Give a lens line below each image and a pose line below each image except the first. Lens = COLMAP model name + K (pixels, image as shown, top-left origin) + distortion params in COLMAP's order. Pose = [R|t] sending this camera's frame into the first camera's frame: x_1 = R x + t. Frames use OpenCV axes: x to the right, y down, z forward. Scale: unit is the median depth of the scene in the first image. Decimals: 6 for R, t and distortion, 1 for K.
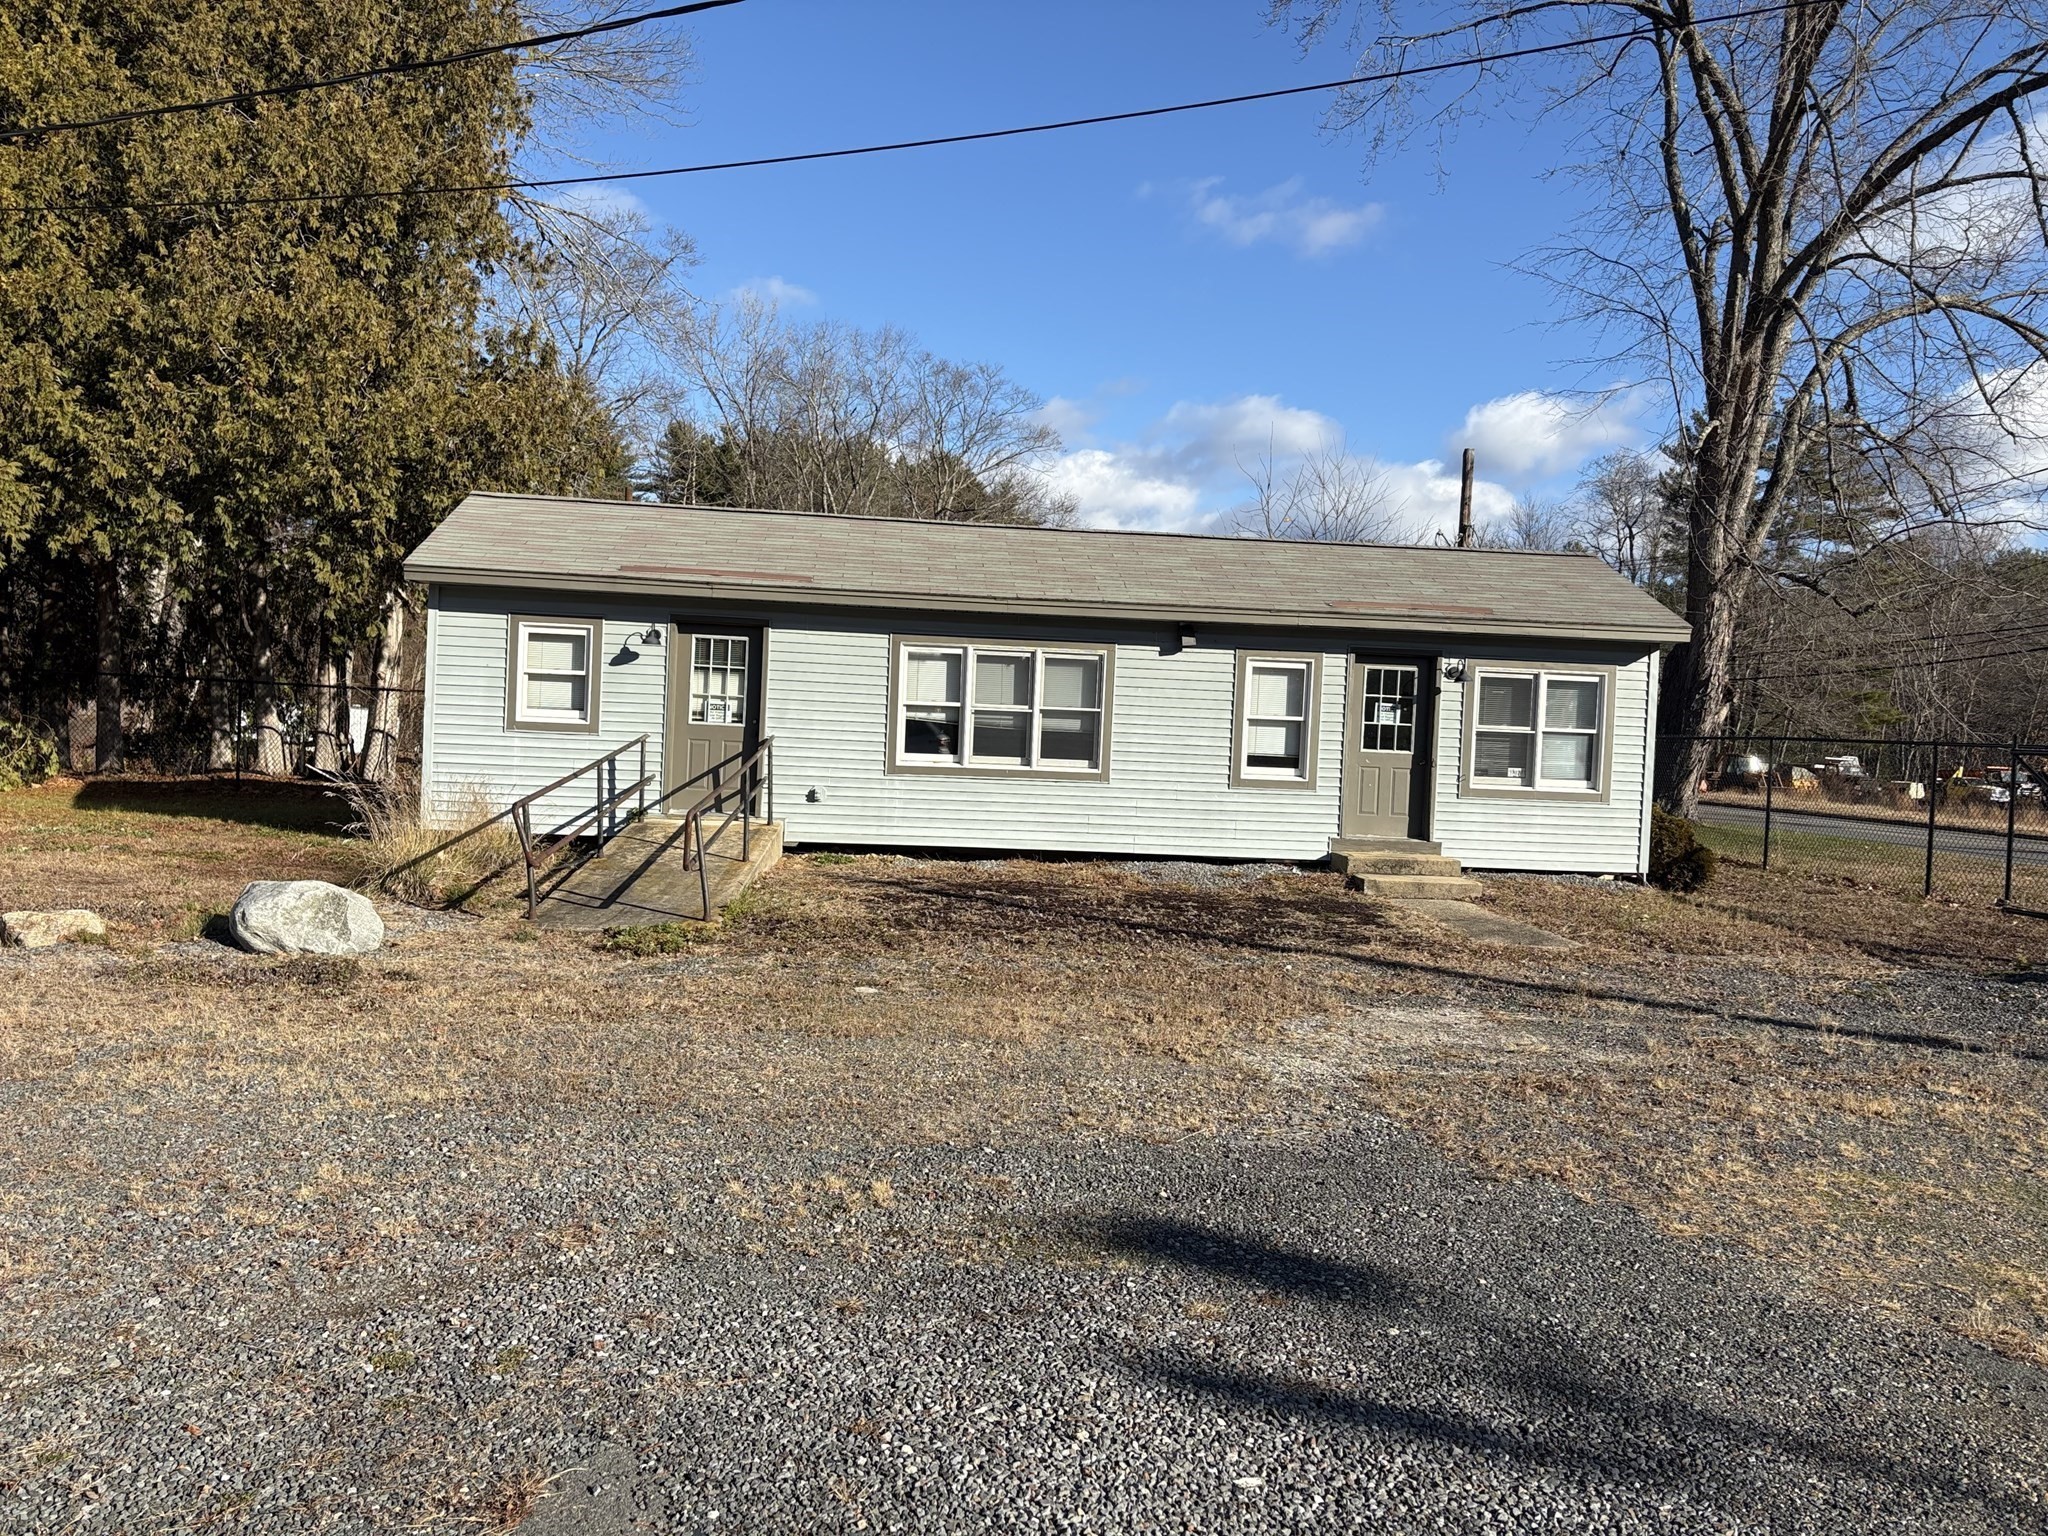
lens RADIAL K [[1530.6, 0, 1012.6], [0, 1530.6, 772.9], [0, 0, 1]] dist [0.080838, -0.095700]
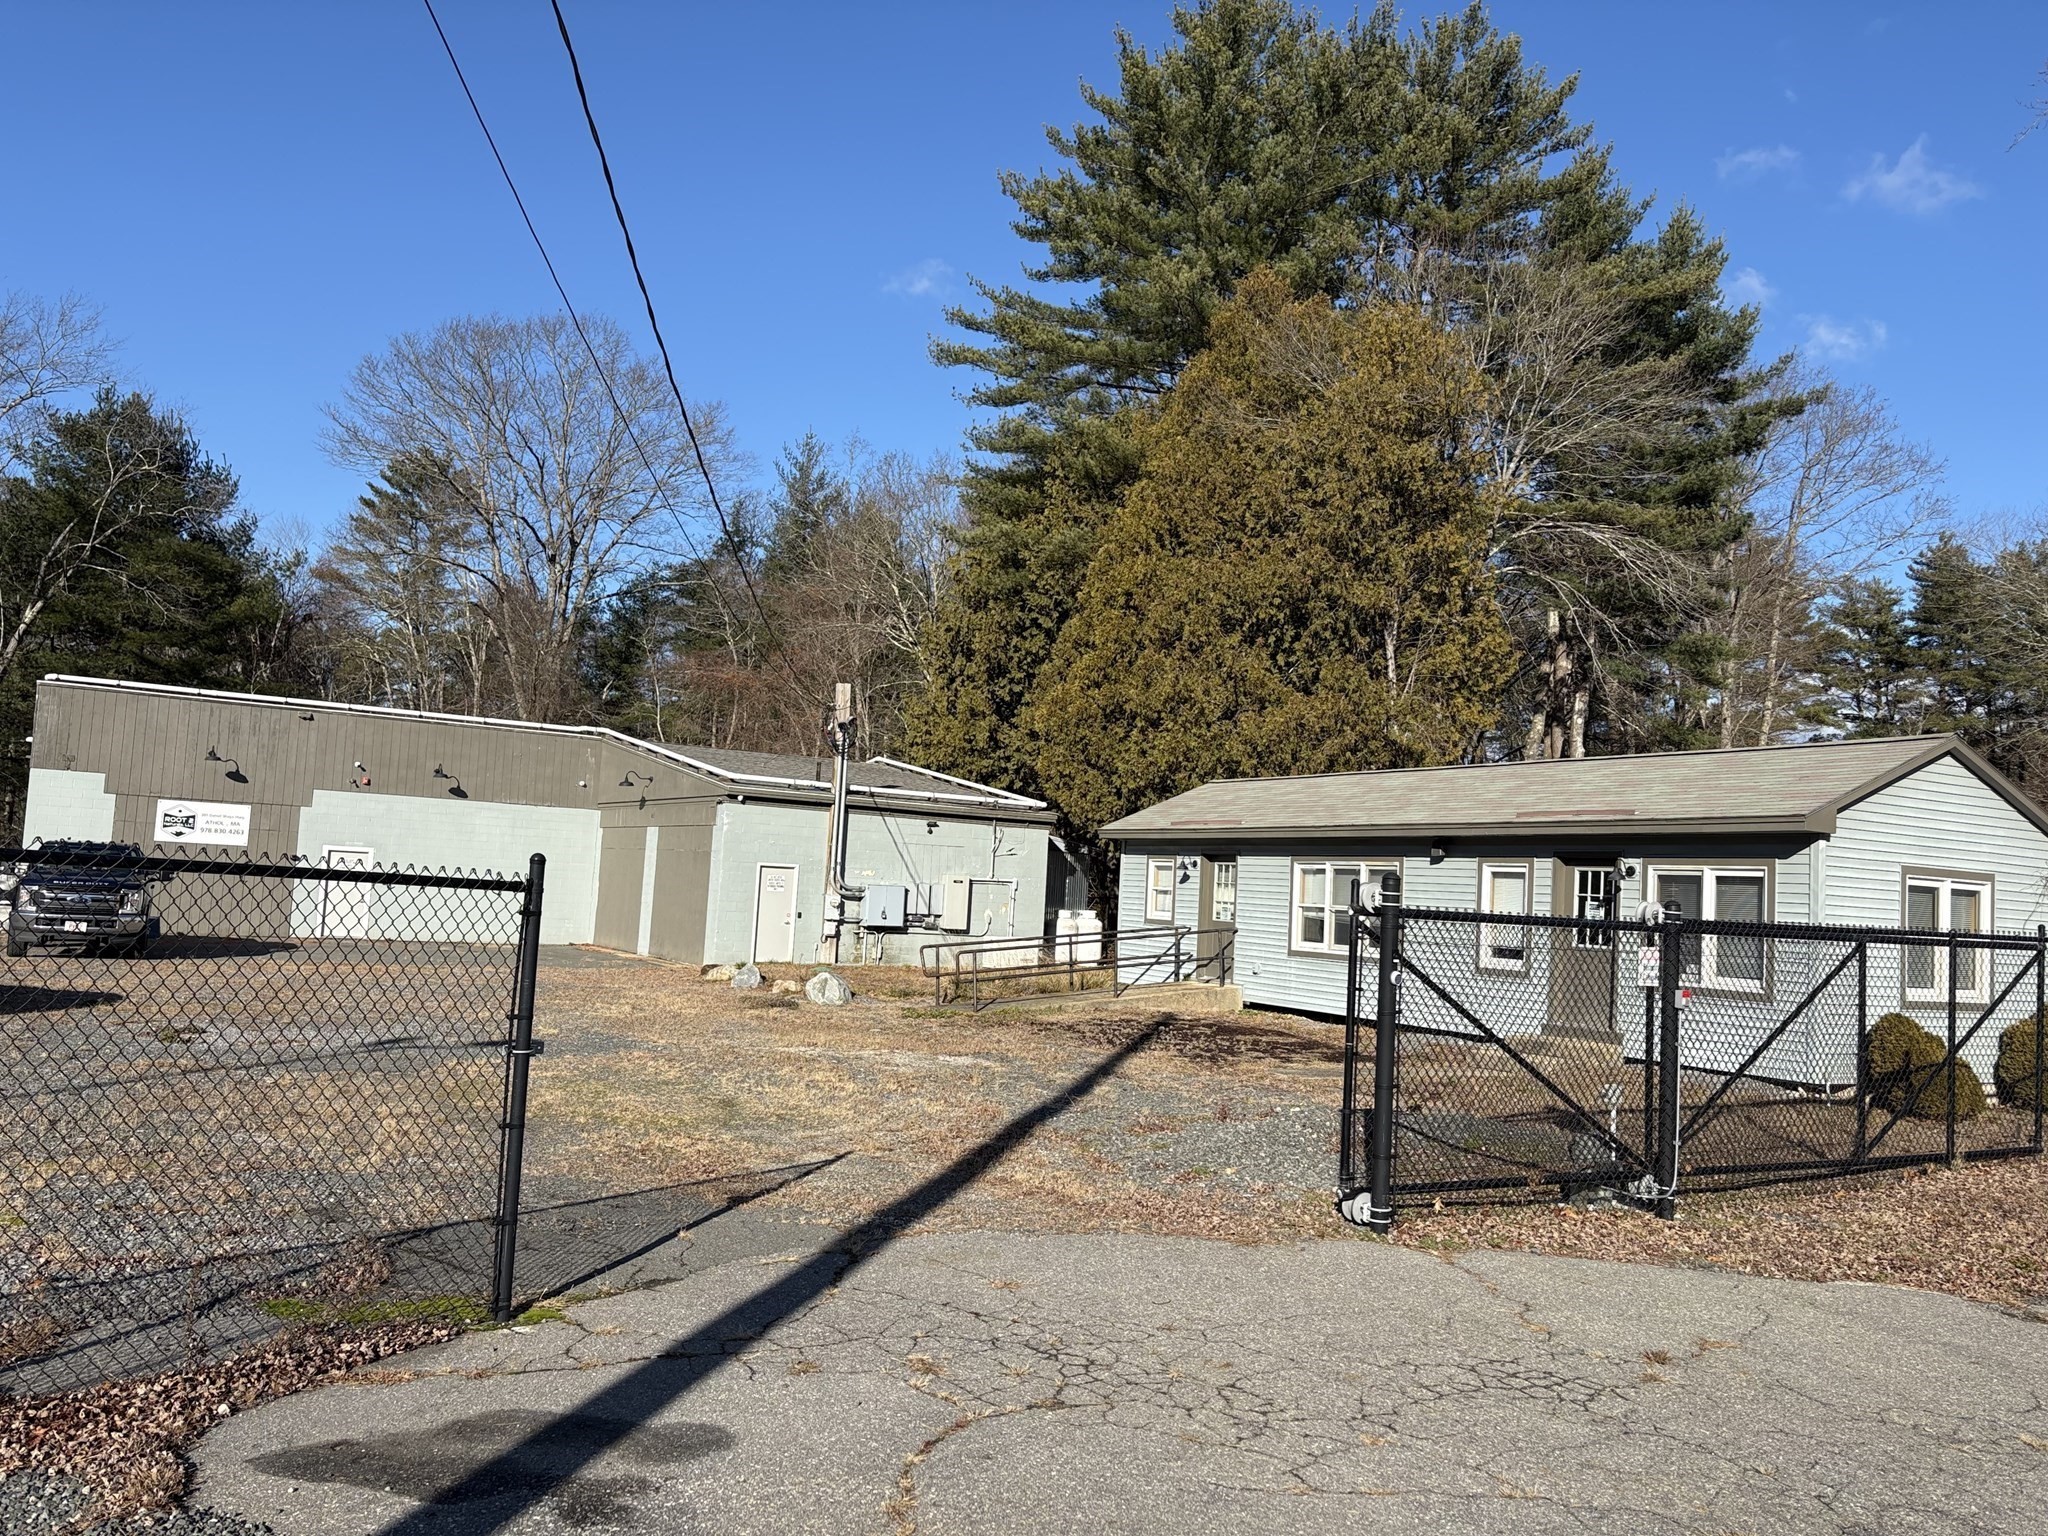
lens RADIAL K [[1530.6, 0, 1012.6], [0, 1530.6, 772.9], [0, 0, 1]] dist [0.080838, -0.095700]
pose [[0.408659, -0.091560, -0.908083, 1.089005], [-0.056353, 0.990526, -0.125233, 0.024960], [0.910946, 0.102350, 0.399627, 0.182796]]
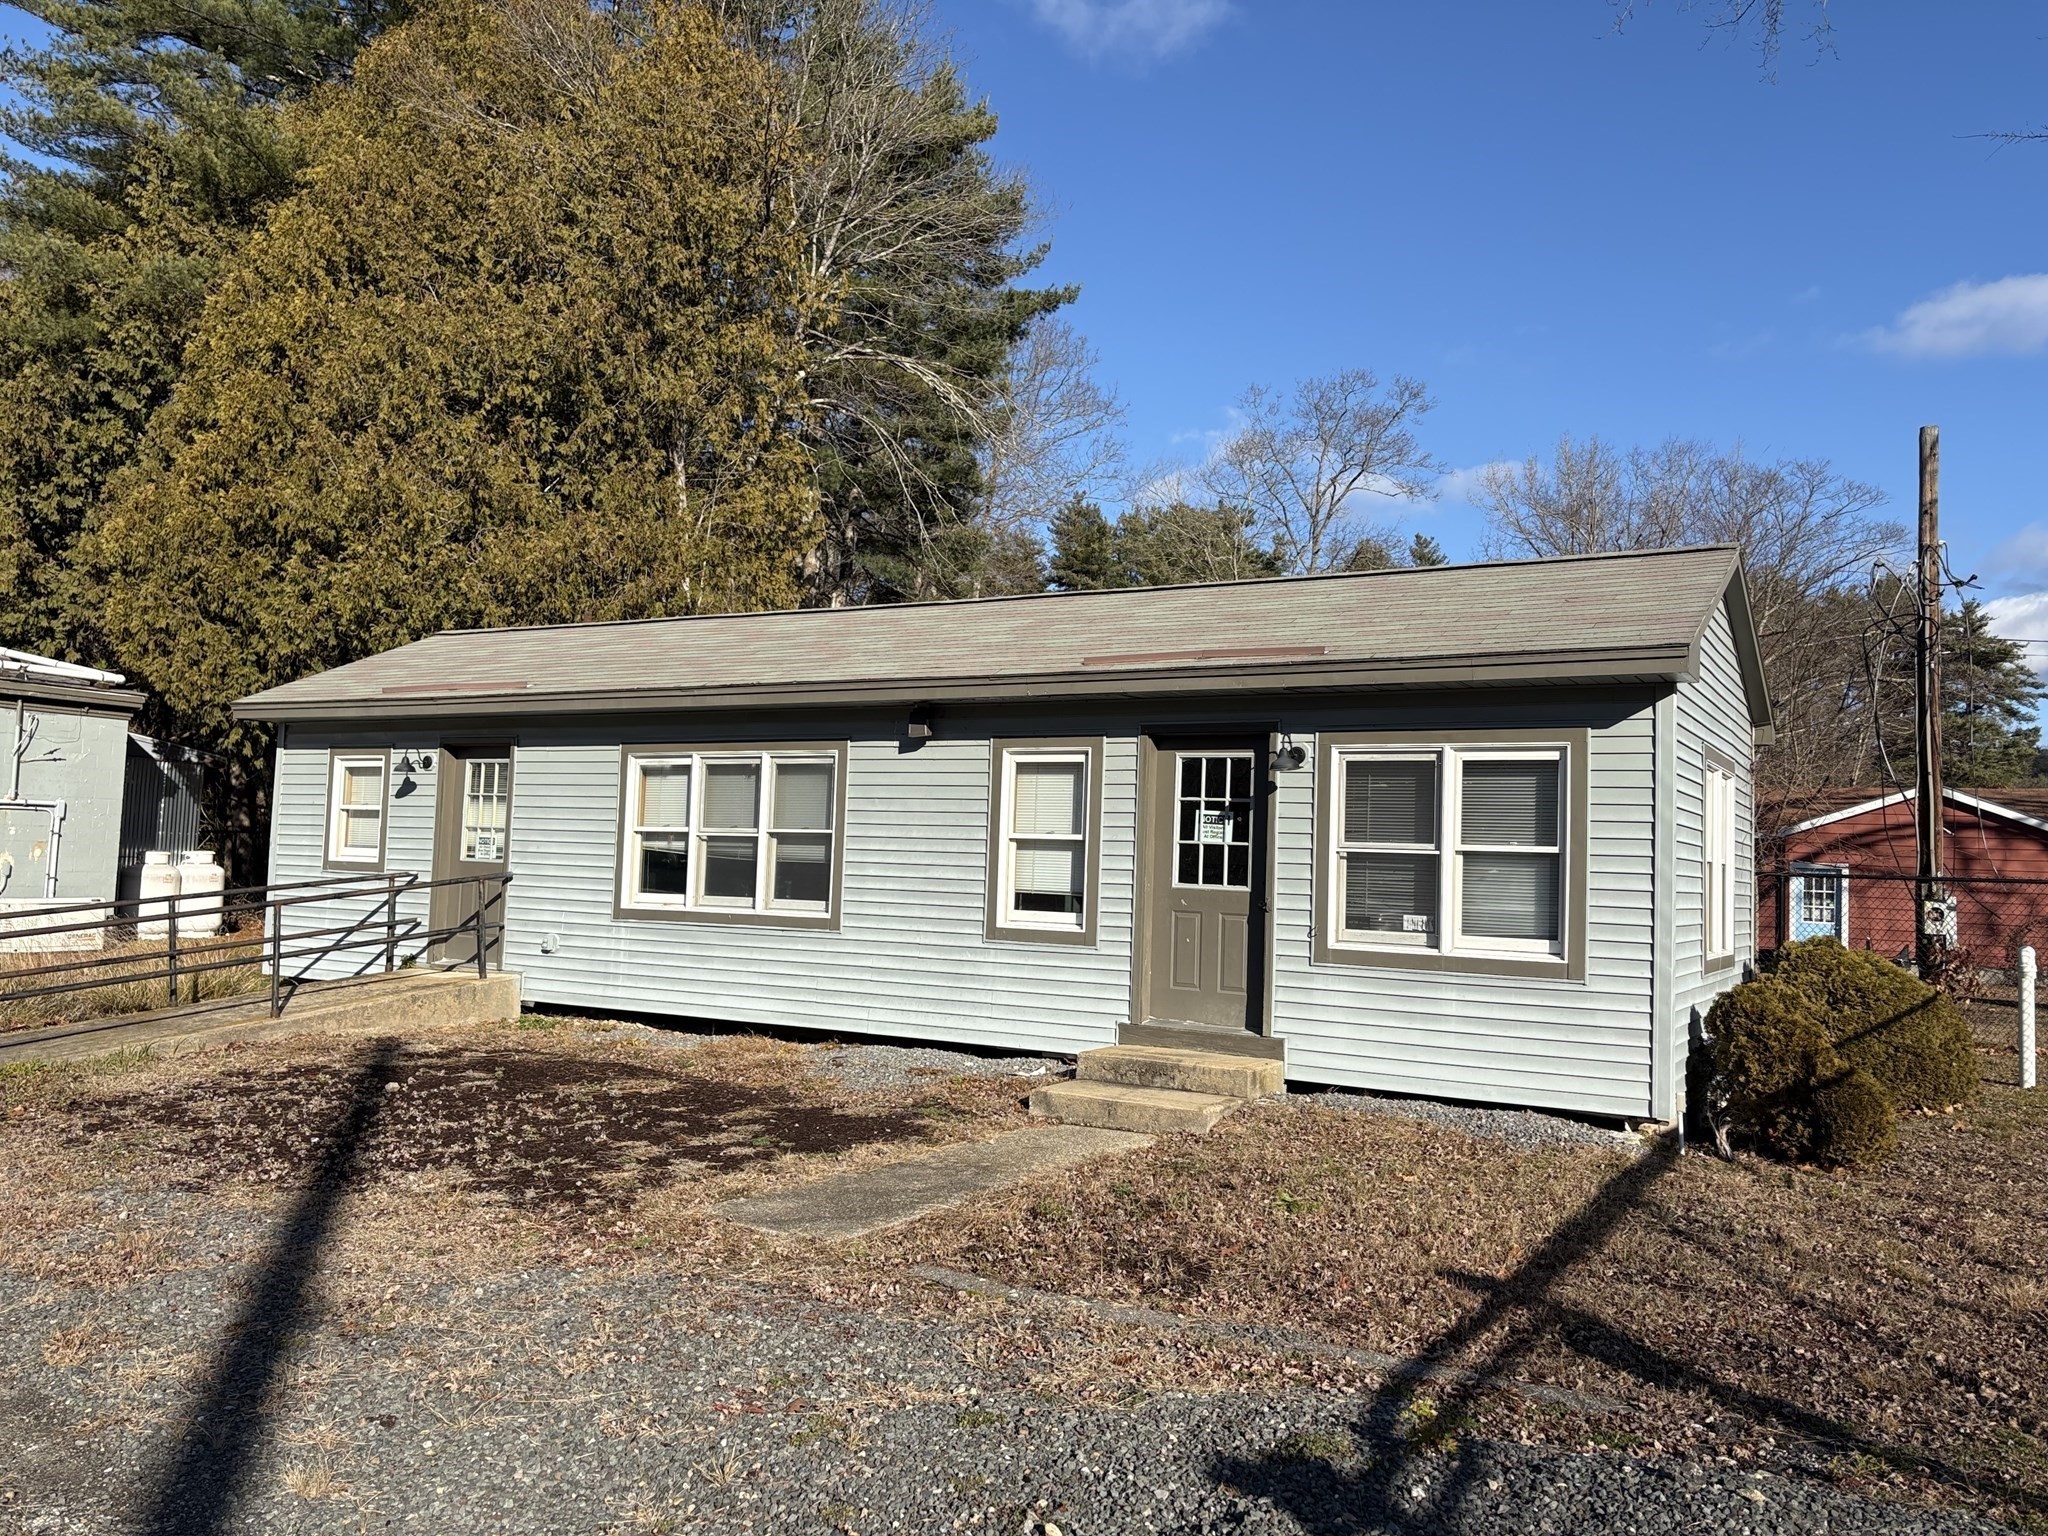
lens RADIAL K [[1542.7, 0, 1016.4], [0, 1542.7, 755.9], [0, 0, 1]] dist [0.077439, -0.067627]
pose [[0.817529, -0.054886, -0.573266, 0.549528], [-0.011904, 0.993625, -0.112109, 0.004619], [0.575765, 0.098476, 0.811663, 0.442219]]
